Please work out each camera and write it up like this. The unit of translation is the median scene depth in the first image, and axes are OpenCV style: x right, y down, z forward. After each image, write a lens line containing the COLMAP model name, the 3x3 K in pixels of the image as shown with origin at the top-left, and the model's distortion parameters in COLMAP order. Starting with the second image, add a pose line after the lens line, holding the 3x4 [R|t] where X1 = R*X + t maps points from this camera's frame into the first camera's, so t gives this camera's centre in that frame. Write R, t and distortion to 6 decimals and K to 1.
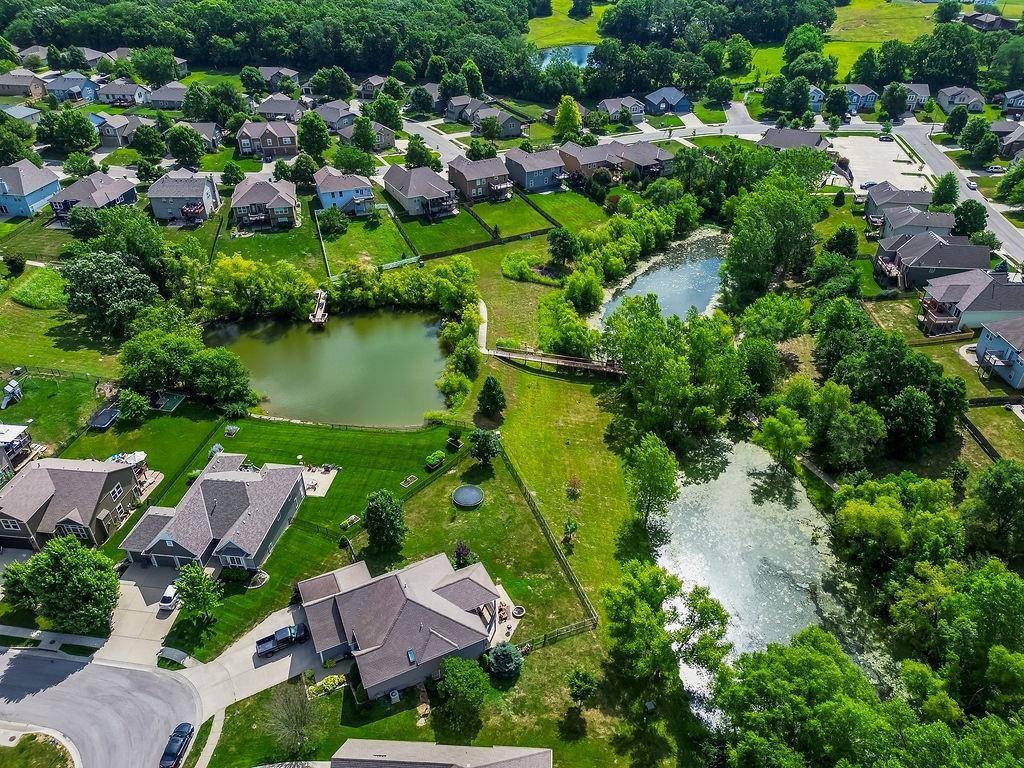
lens RADIAL K [[715.0, 0, 512.0], [0, 715.0, 384.0], [0, 0, 1]] dist [0.038386, -0.005080]
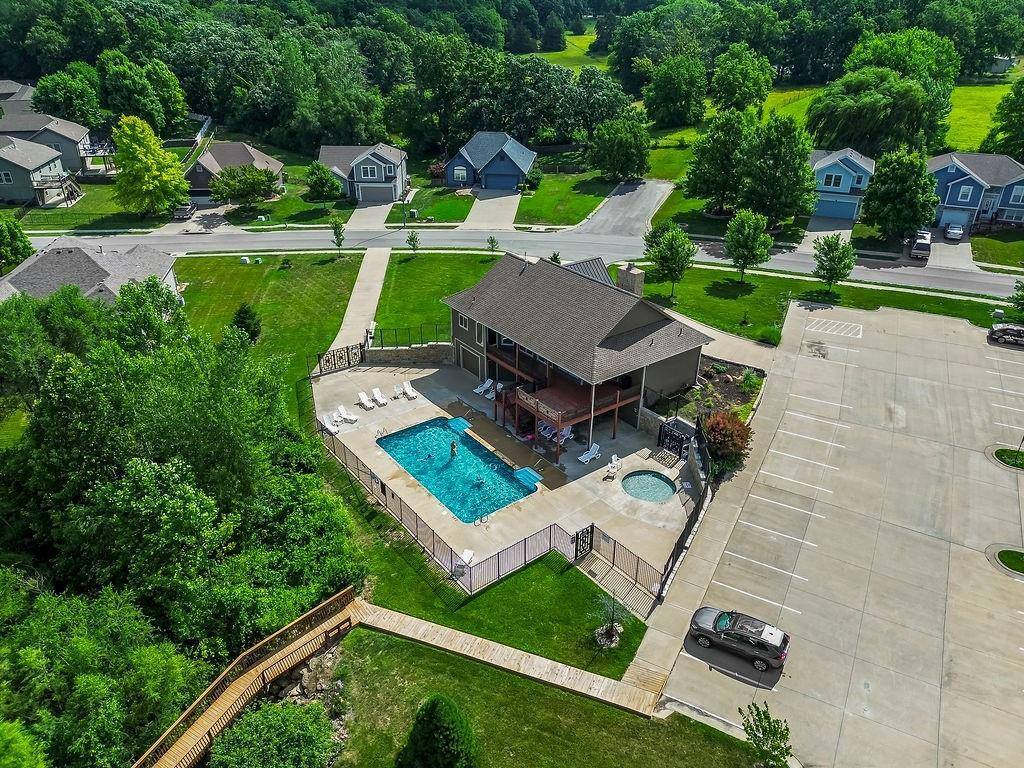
lens RADIAL K [[715.0, 0, 512.0], [0, 715.0, 384.0], [0, 0, 1]] dist [0.038386, -0.005080]
pose [[0.956522, 0.147992, -0.251326, 0.367692], [-0.173267, 0.981498, -0.081490, -0.240364], [0.234616, 0.121494, 0.964466, 0.631120]]
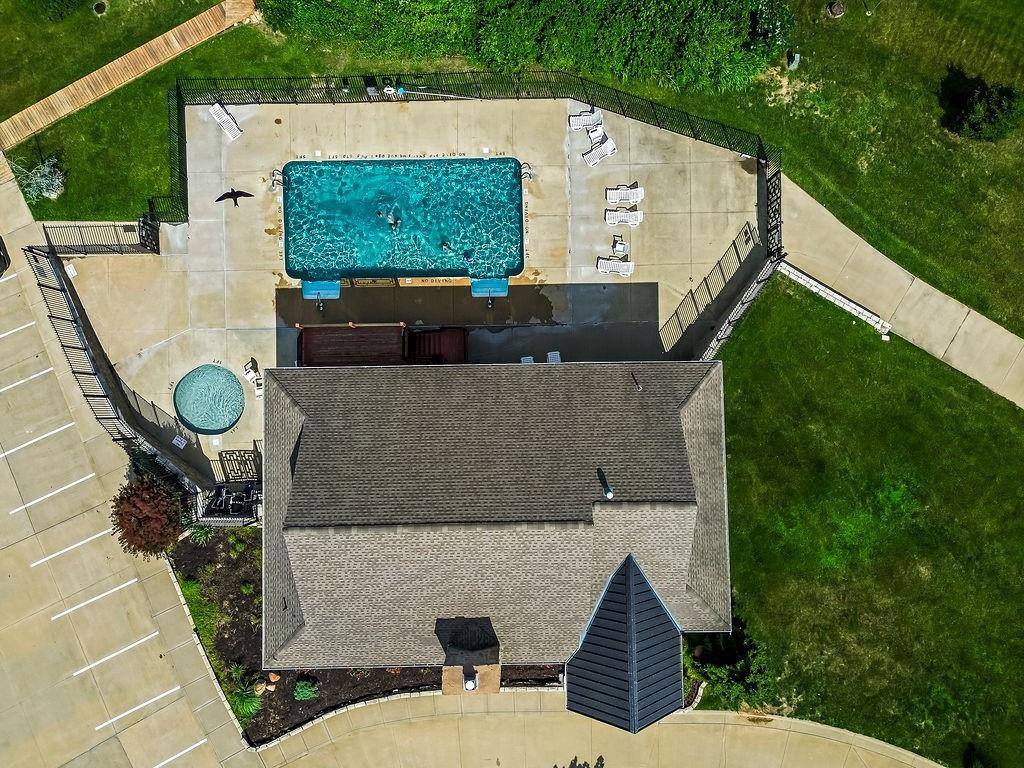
lens RADIAL K [[715.0, 0, 512.0], [0, 715.0, 384.0], [0, 0, 1]] dist [0.038386, -0.005080]
pose [[-0.797635, 0.602992, -0.013385, 0.313343], [-0.324804, -0.410737, 0.851937, -0.369683], [0.508214, 0.683883, 0.523472, 0.770726]]
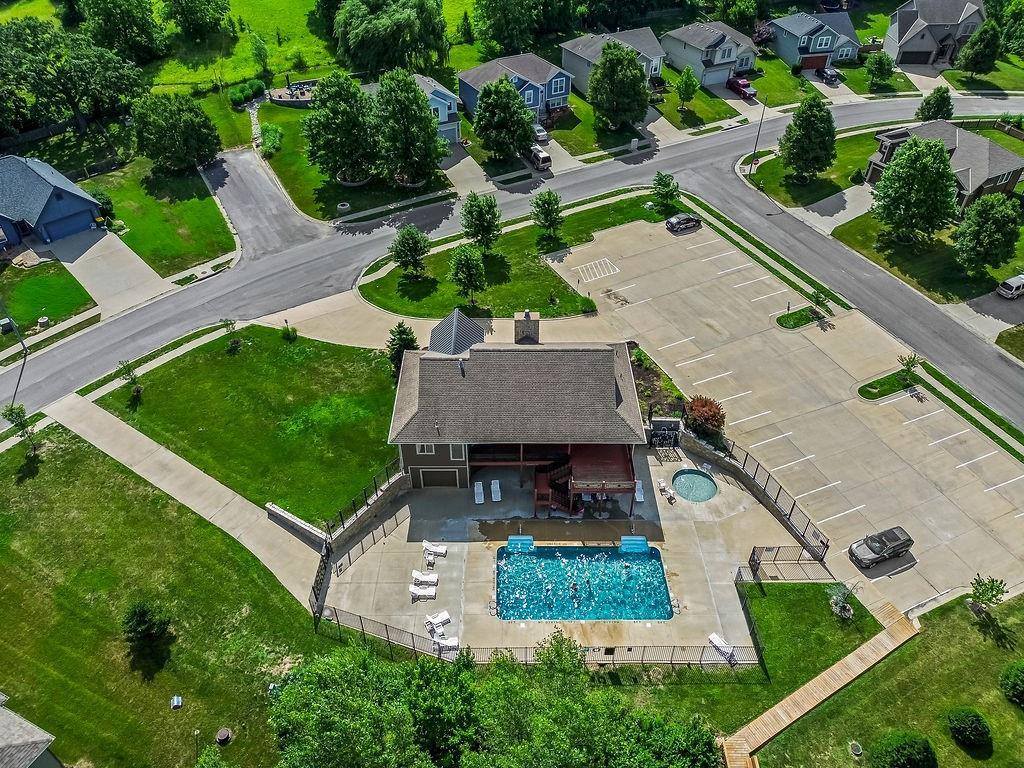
lens RADIAL K [[715.0, 0, 512.0], [0, 715.0, 384.0], [0, 0, 1]] dist [0.038386, -0.005080]
pose [[0.806984, -0.377673, 0.454025, 0.226152], [0.320951, 0.925811, 0.199662, -0.326406], [-0.495748, -0.015404, 0.868330, 0.652656]]
